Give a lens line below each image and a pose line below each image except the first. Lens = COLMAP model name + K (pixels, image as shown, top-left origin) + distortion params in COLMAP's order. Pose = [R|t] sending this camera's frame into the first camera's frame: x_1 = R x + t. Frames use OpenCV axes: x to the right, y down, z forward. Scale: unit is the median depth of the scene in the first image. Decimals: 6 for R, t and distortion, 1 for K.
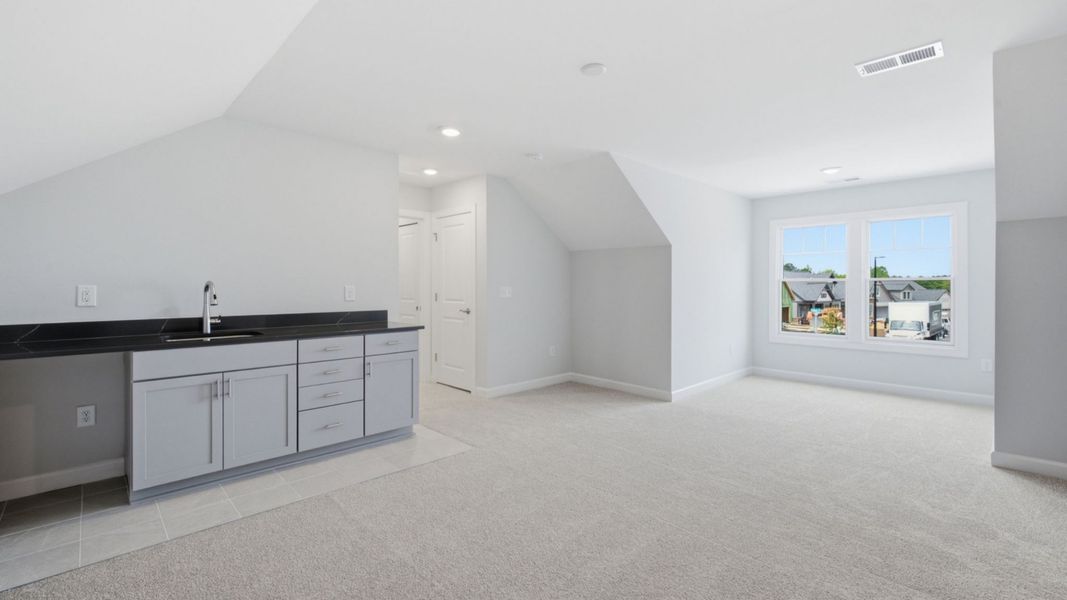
lens RADIAL K [[441.2, 0, 532.3], [0, 441.2, 296.3], [0, 0, 1]] dist [0.000165, -0.000003]
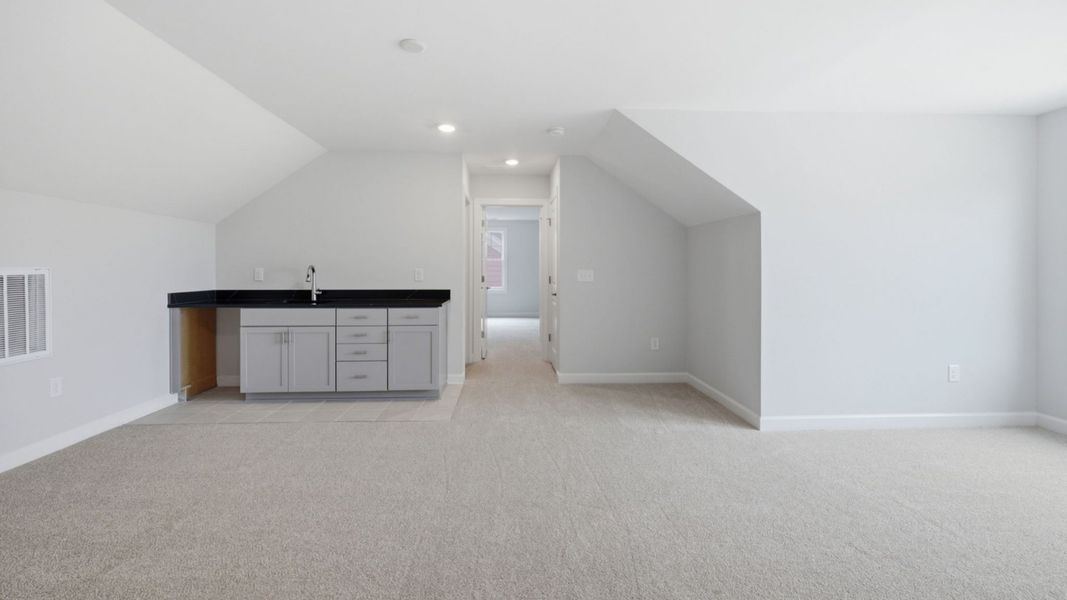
lens RADIAL K [[439.6, 0, 534.5], [0, 439.6, 280.0], [0, 0, 1]] dist [-0.001057, -0.000094]
pose [[0.768280, 0.016739, -0.639895, 0.746137], [-0.015982, 0.999848, 0.006966, -0.007141], [0.639915, 0.004874, 0.768430, 0.327511]]
